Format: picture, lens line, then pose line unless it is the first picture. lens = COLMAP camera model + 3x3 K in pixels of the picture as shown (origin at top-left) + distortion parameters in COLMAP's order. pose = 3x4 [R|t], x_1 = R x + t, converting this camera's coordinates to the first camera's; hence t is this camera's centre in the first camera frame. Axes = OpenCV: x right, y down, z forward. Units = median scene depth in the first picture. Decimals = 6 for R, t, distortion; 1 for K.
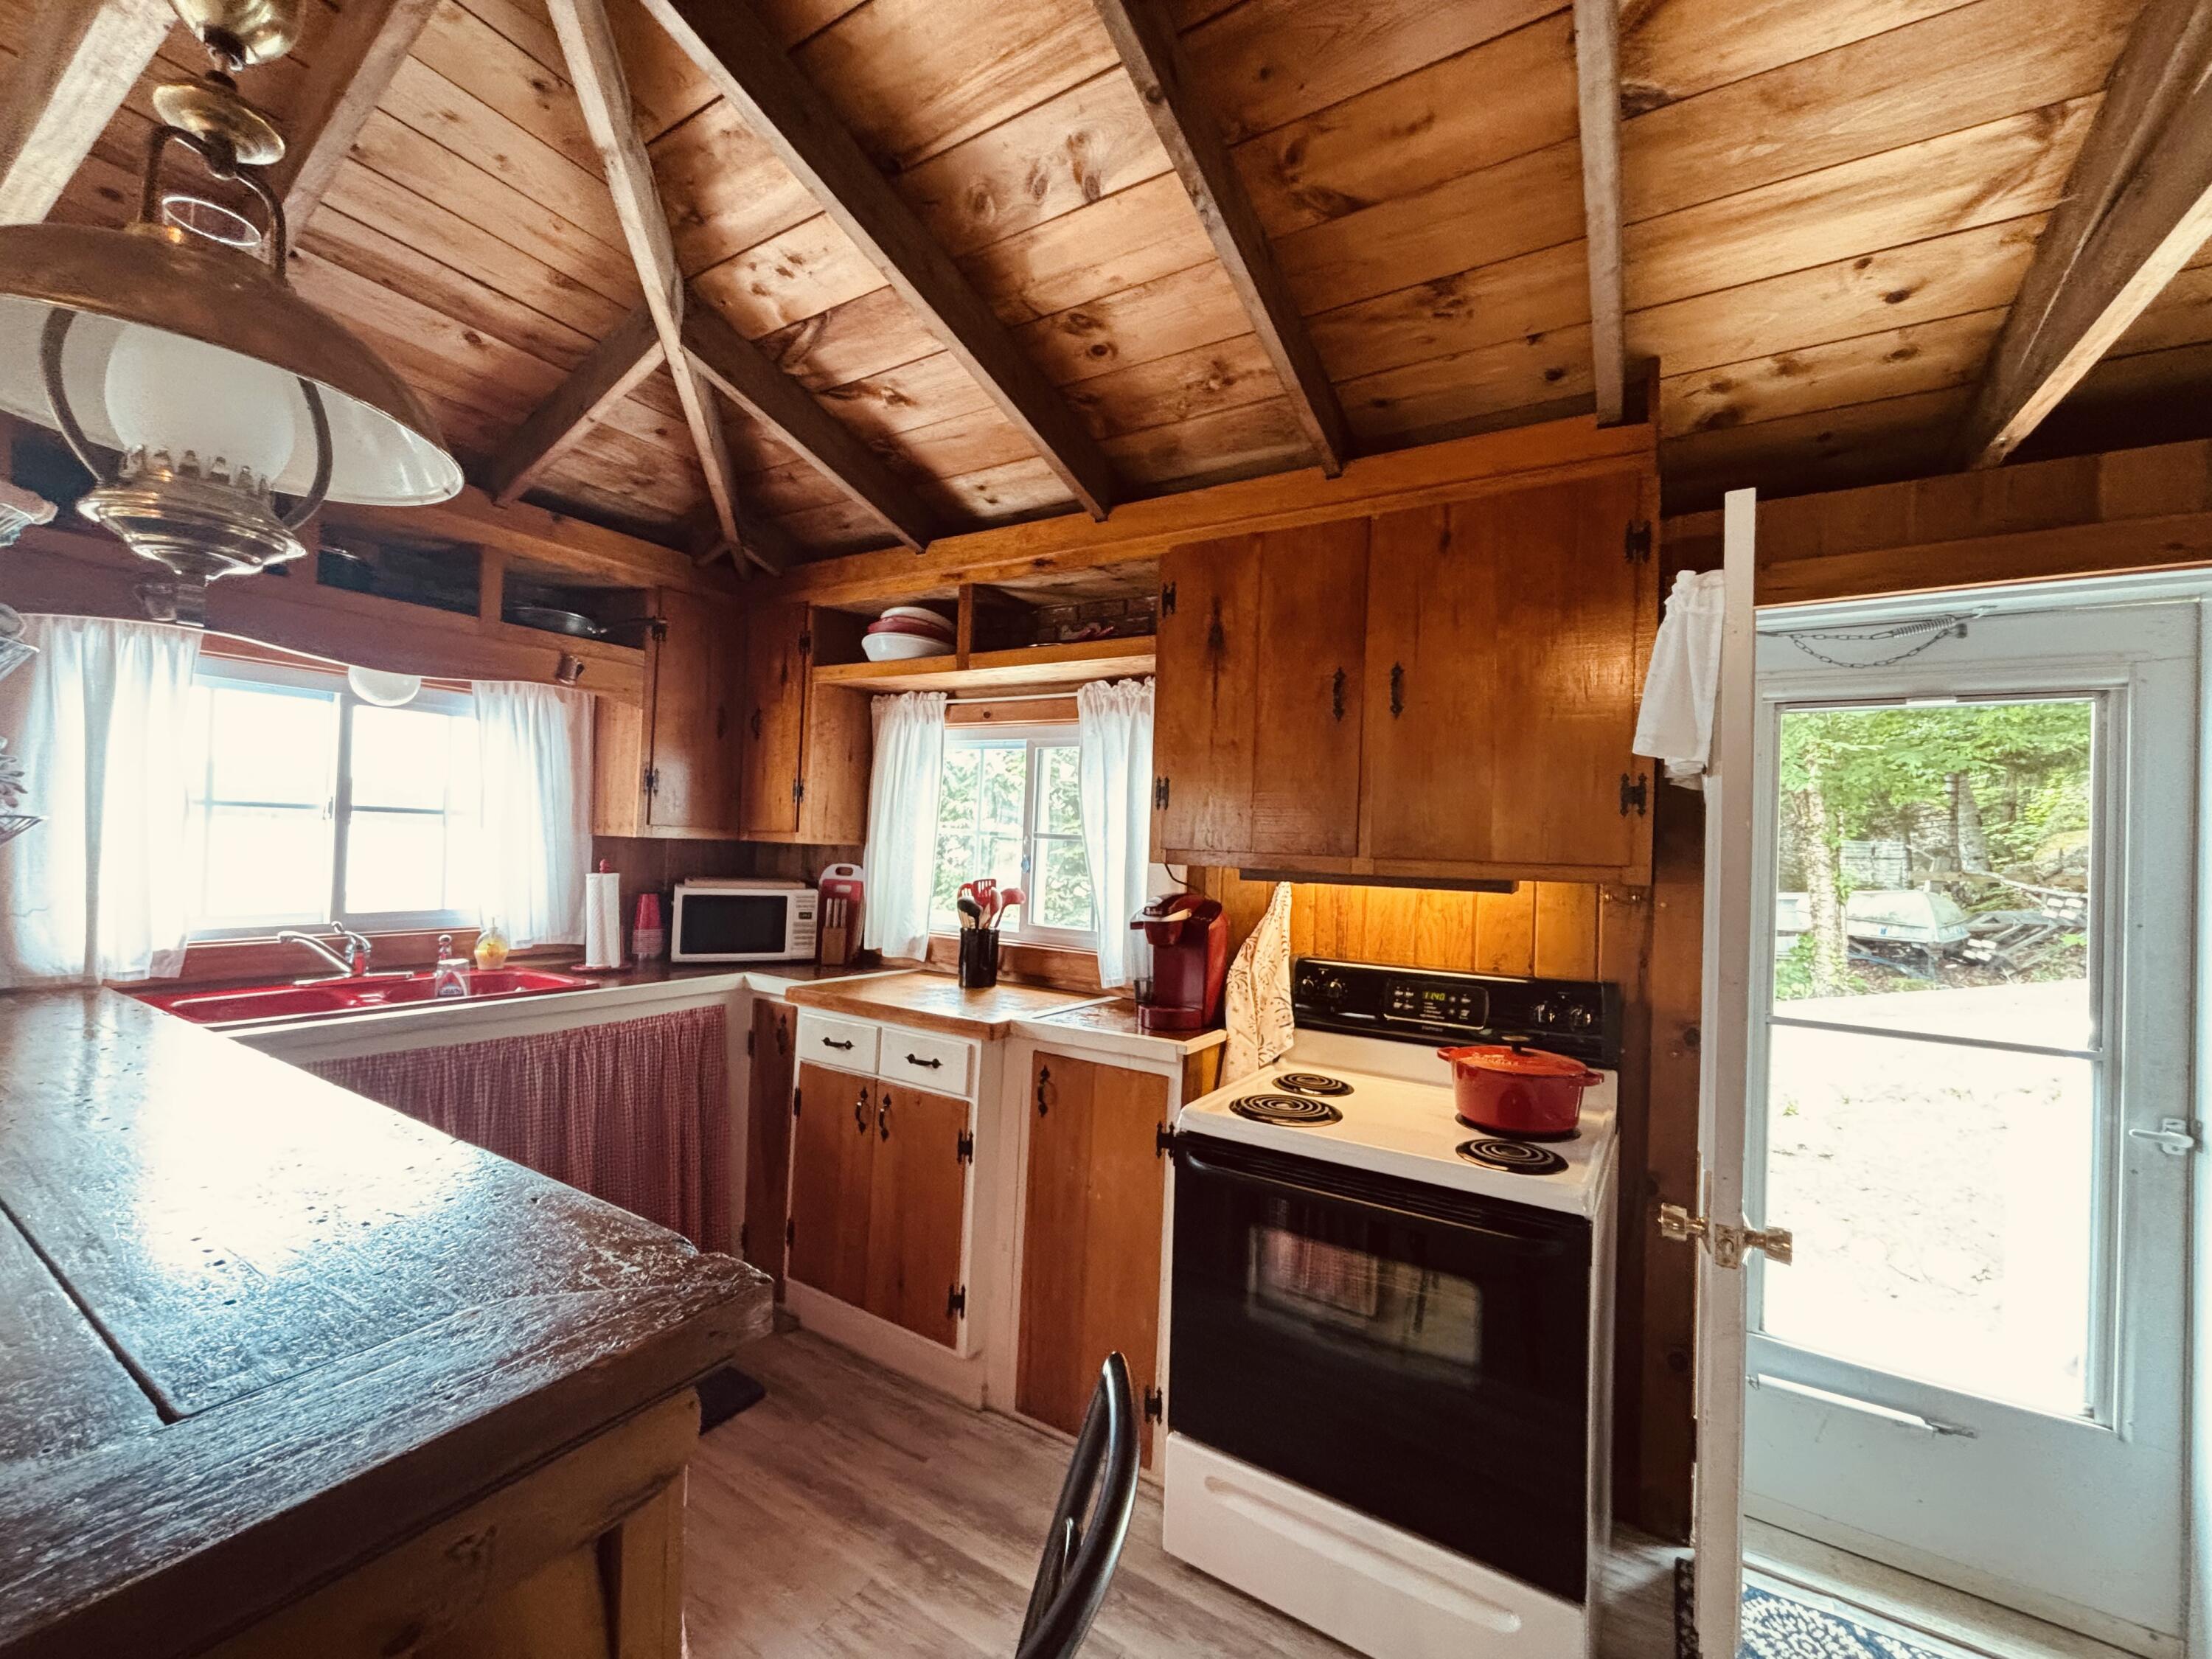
lens RADIAL K [[900.5, 0, 1103.4], [0, 900.5, 823.8], [0, 0, 1]] dist [0.004026, -0.000423]
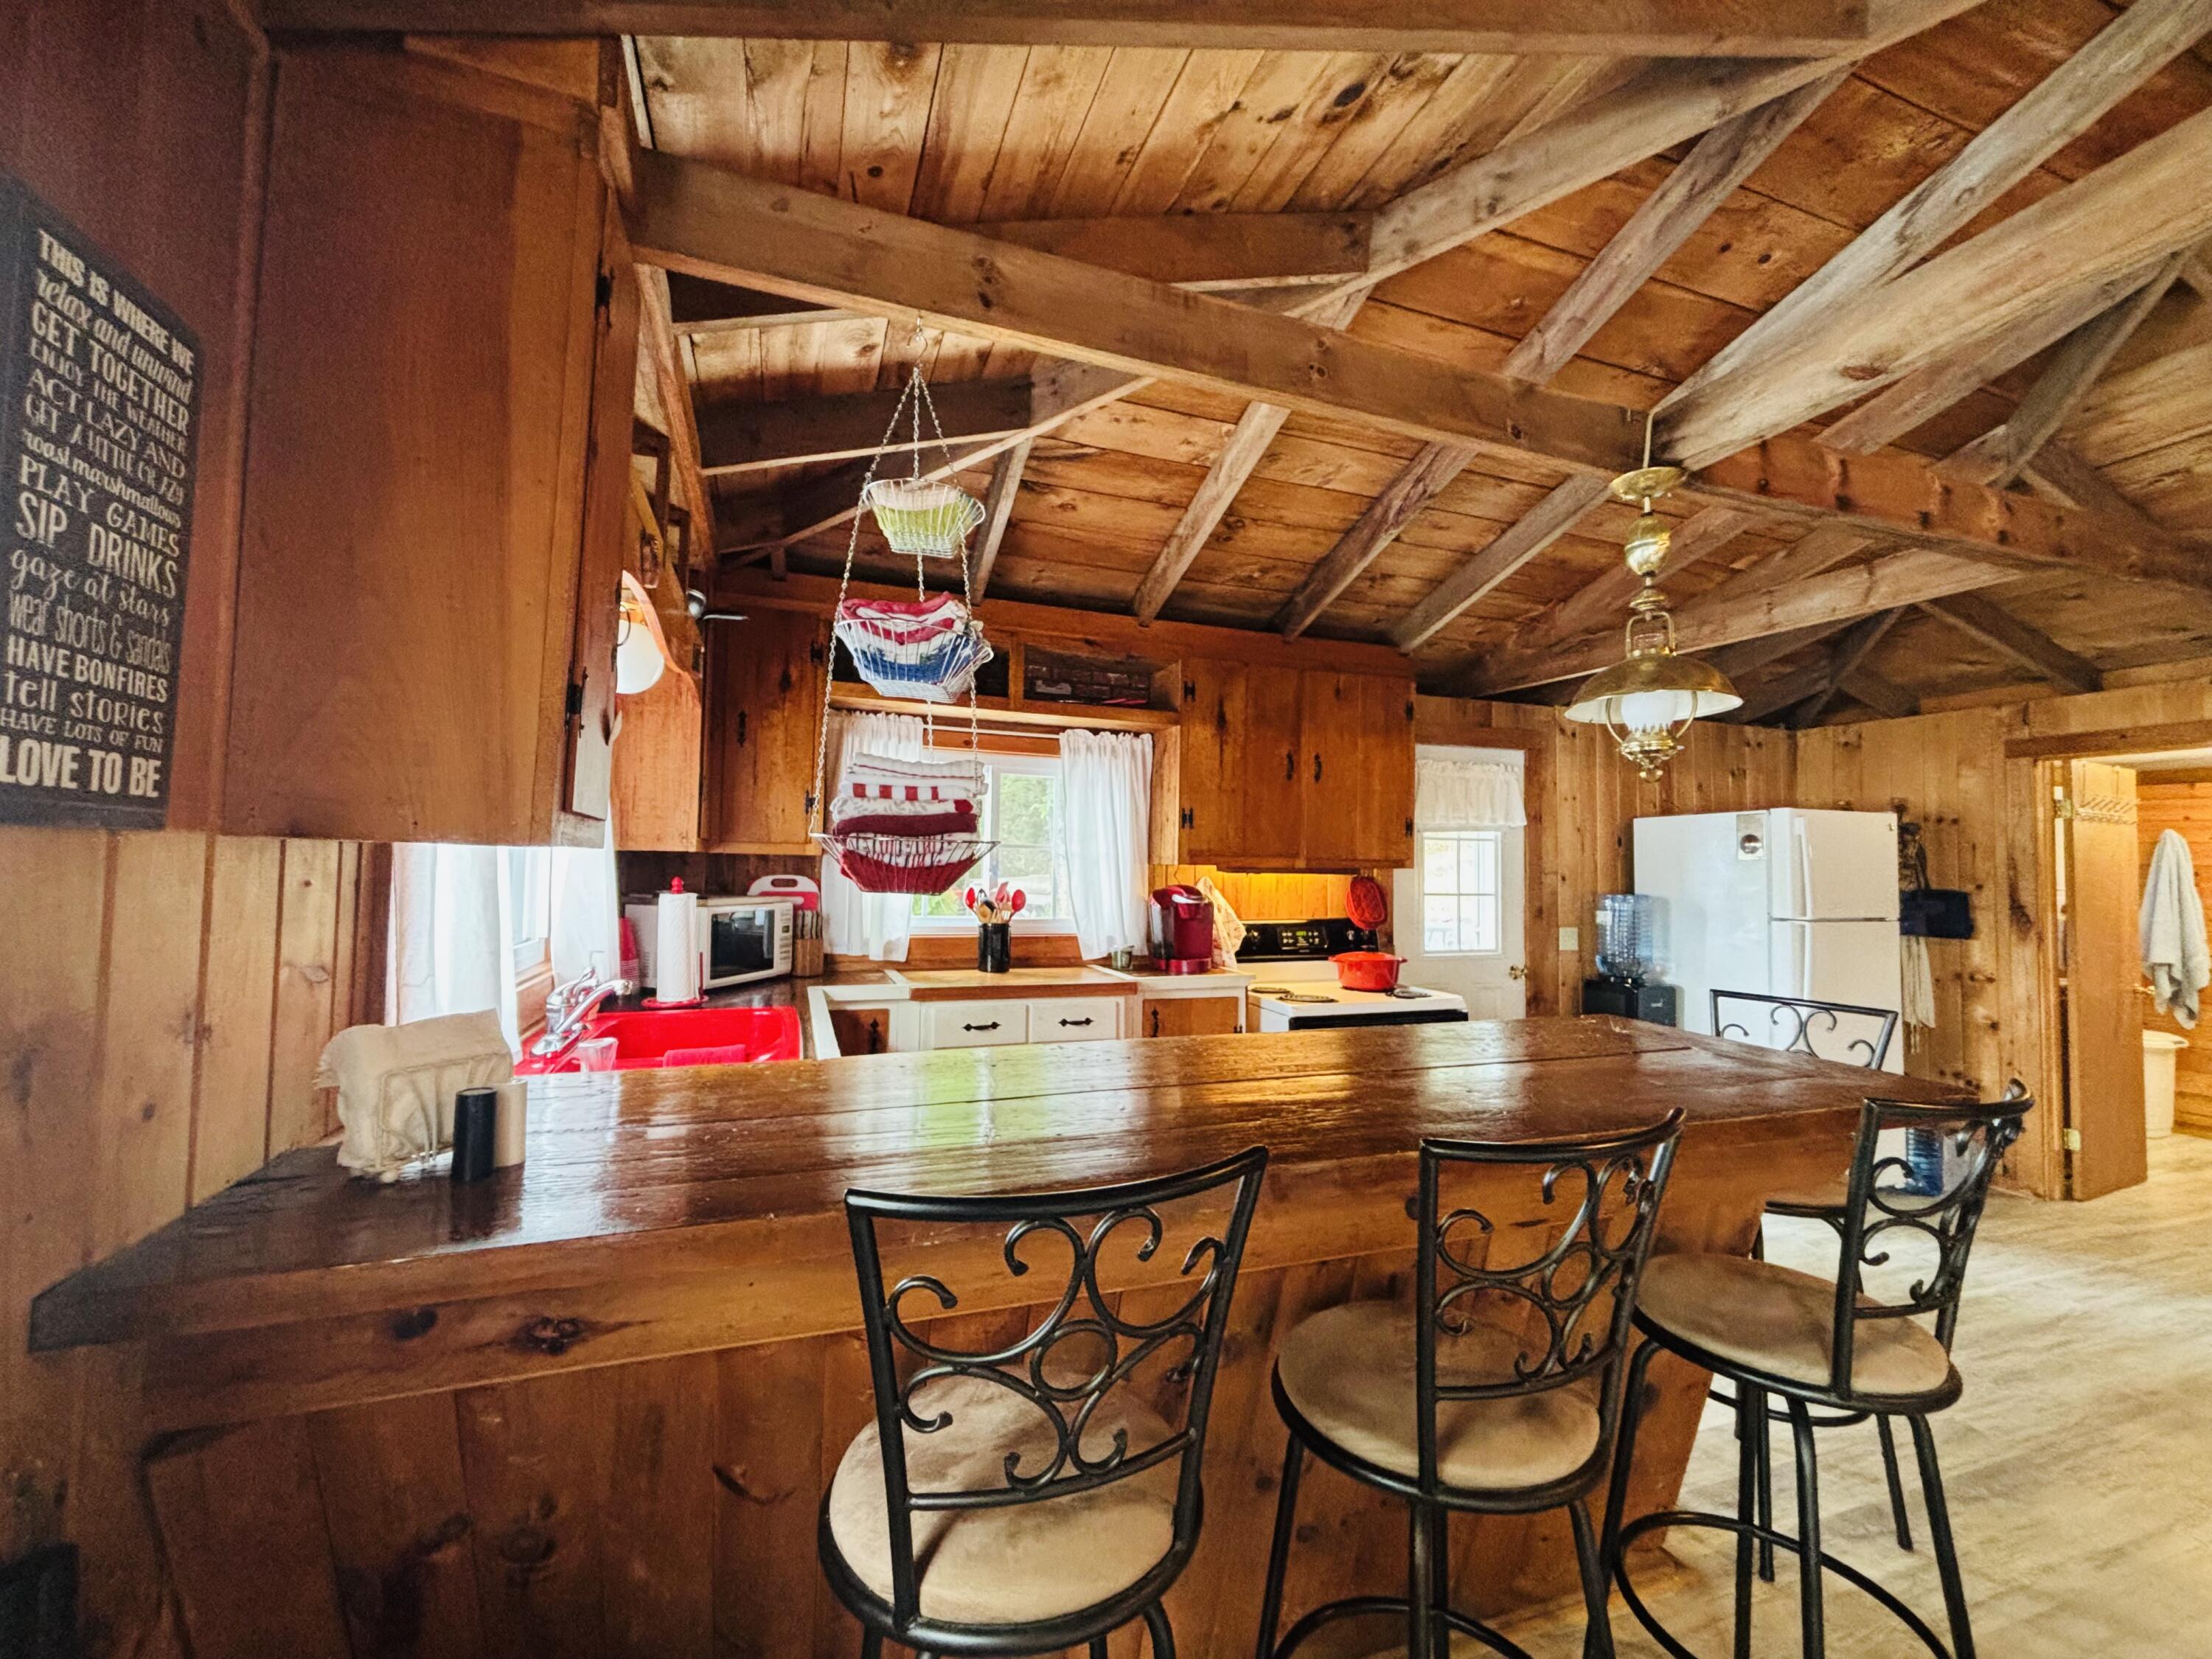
lens RADIAL K [[900.5, 0, 1123.2], [0, 900.5, 831.5], [0, 0, 1]] dist [0.004026, -0.000423]
pose [[0.613032, 0.003524, 0.790050, -1.000019], [-0.014009, 0.999881, 0.006409, -0.017341], [-0.789934, -0.014997, 0.613009, 0.130924]]
